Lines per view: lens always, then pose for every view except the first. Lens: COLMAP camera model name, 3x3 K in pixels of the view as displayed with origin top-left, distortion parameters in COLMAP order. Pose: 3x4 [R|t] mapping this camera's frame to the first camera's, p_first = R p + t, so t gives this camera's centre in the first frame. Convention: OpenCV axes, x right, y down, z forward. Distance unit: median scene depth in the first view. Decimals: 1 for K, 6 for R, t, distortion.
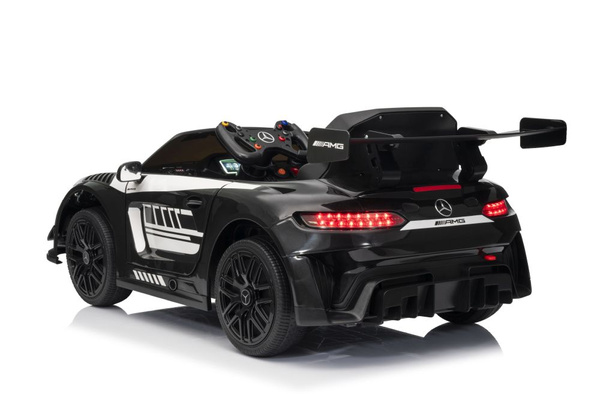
lens RADIAL K [[1255.7, 0, 300.0], [0, 1255.7, 200.0], [0, 0, 1]] dist [0.468274, 0.063498]
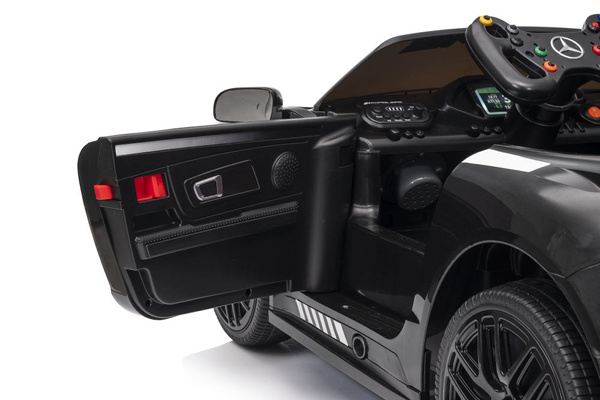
lens RADIAL K [[1262.9, 0, 300.0], [0, 1262.9, 200.0], [0, 0, 1]] dist [0.052248, 0.186027]
pose [[0.972657, 0.050970, -0.226583, -0.013290], [-0.032275, 0.995818, 0.085465, -0.029710], [0.229992, -0.075815, 0.970235, 0.486132]]
